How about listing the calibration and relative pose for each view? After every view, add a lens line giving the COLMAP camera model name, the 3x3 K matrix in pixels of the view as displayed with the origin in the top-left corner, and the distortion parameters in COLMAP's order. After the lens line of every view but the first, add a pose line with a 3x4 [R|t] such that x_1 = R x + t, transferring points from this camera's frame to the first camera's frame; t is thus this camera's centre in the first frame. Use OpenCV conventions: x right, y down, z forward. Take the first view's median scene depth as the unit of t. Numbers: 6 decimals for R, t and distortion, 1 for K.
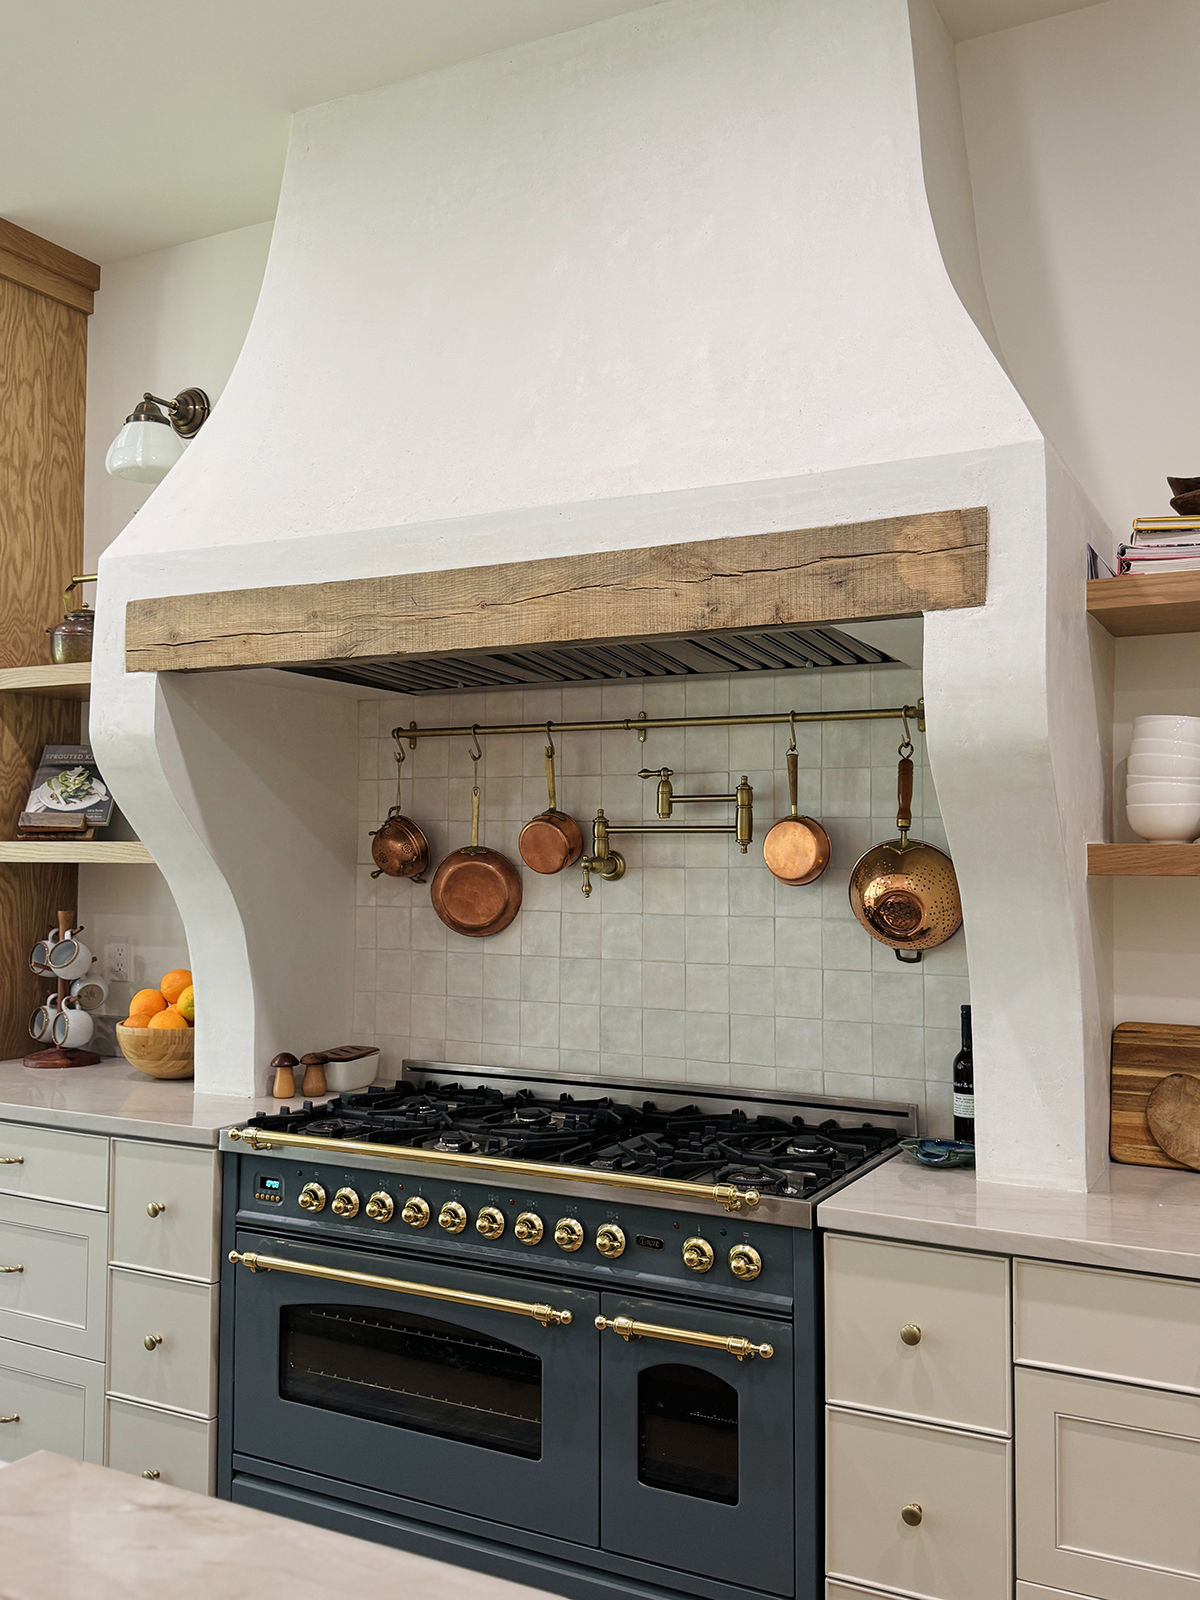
lens RADIAL K [[1390.9, 0, 600.0], [0, 1390.9, 800.0], [0, 0, 1]] dist [0.001326, 0.000330]
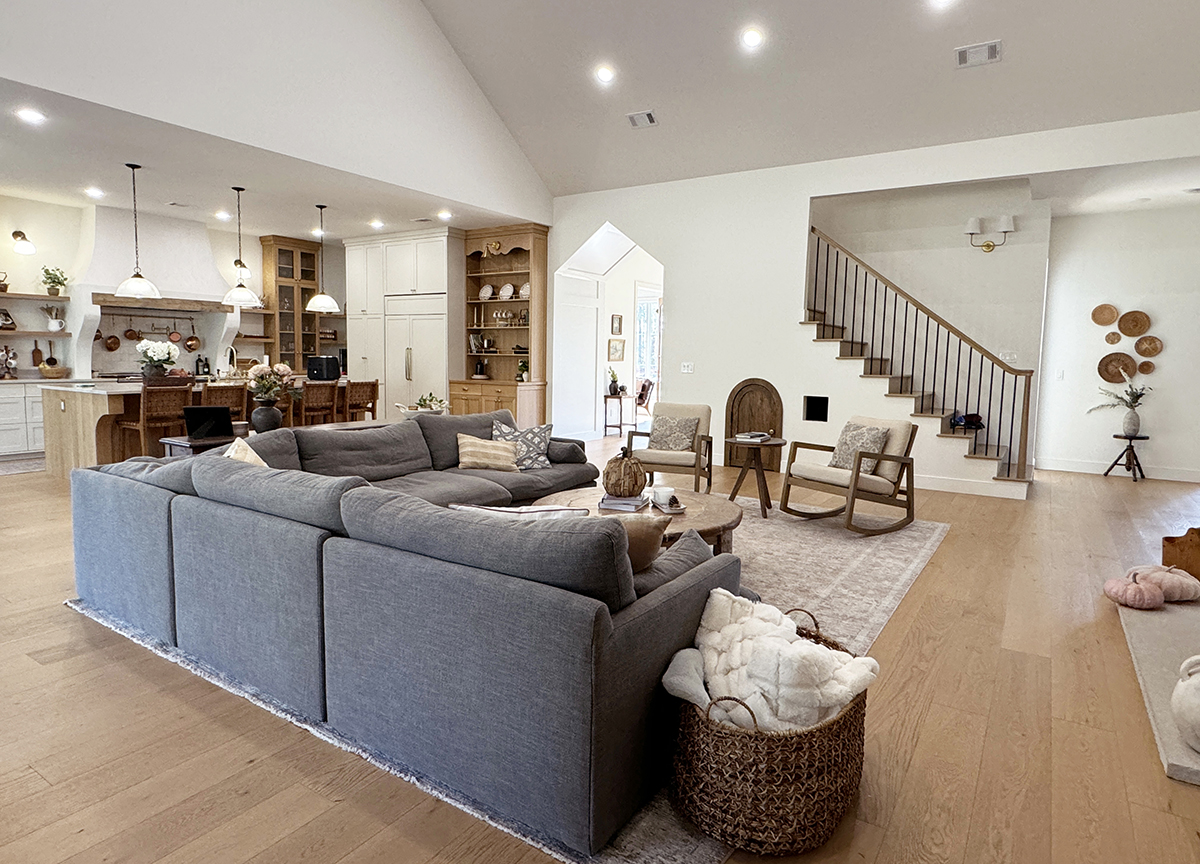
lens RADIAL K [[669.1, 0, 600.0], [0, 669.1, 432.0], [0, 0, 1]] dist [0.000377, -0.000261]
pose [[0.106850, -0.118497, 0.987189, -3.064825], [-0.061902, 0.990154, 0.125553, -0.046991], [-0.992346, -0.074524, 0.098462, -1.510695]]
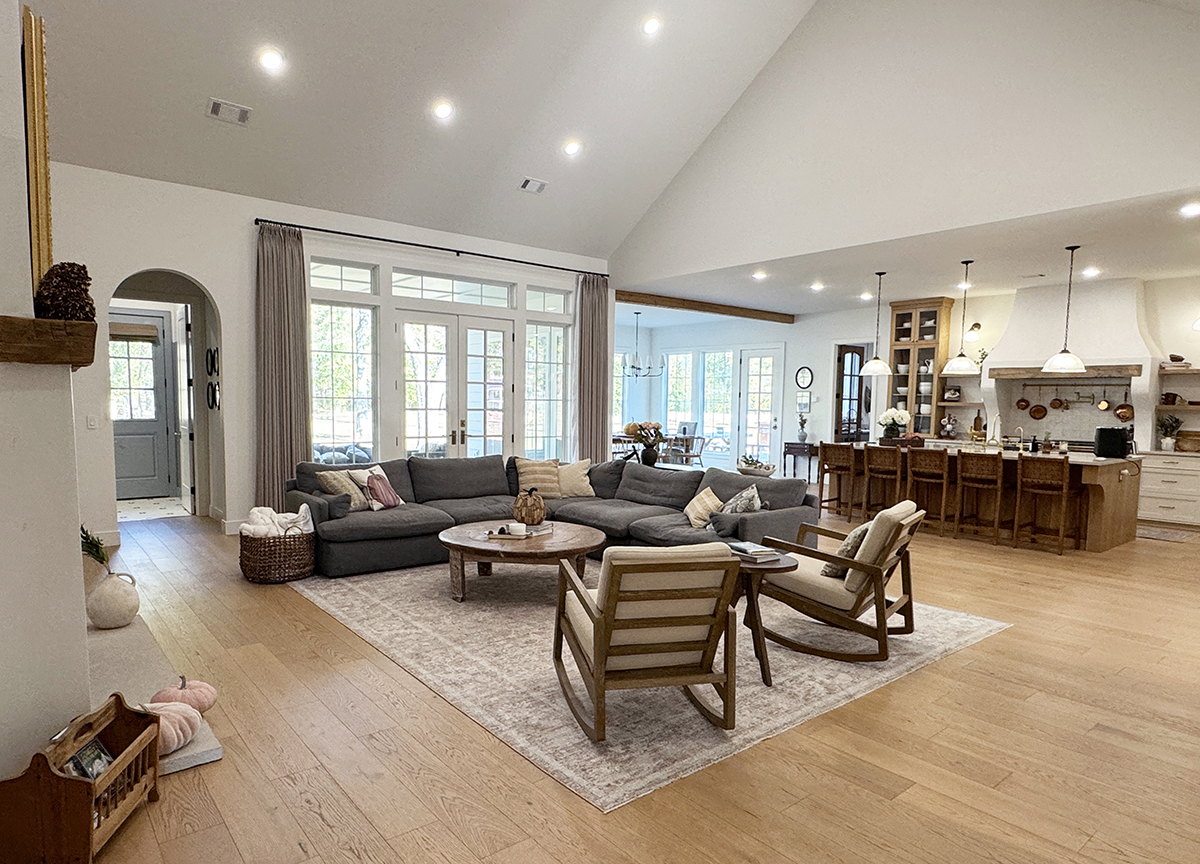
lens RADIAL K [[710.3, 0, 578.3], [0, 710.3, 462.1], [0, 0, 1]] dist [-0.003178, -0.000037]
pose [[0.914583, 0.041822, -0.402230, -0.781376], [0.009331, 0.992191, 0.124380, -0.139719], [0.404291, -0.117509, 0.907050, -3.099802]]
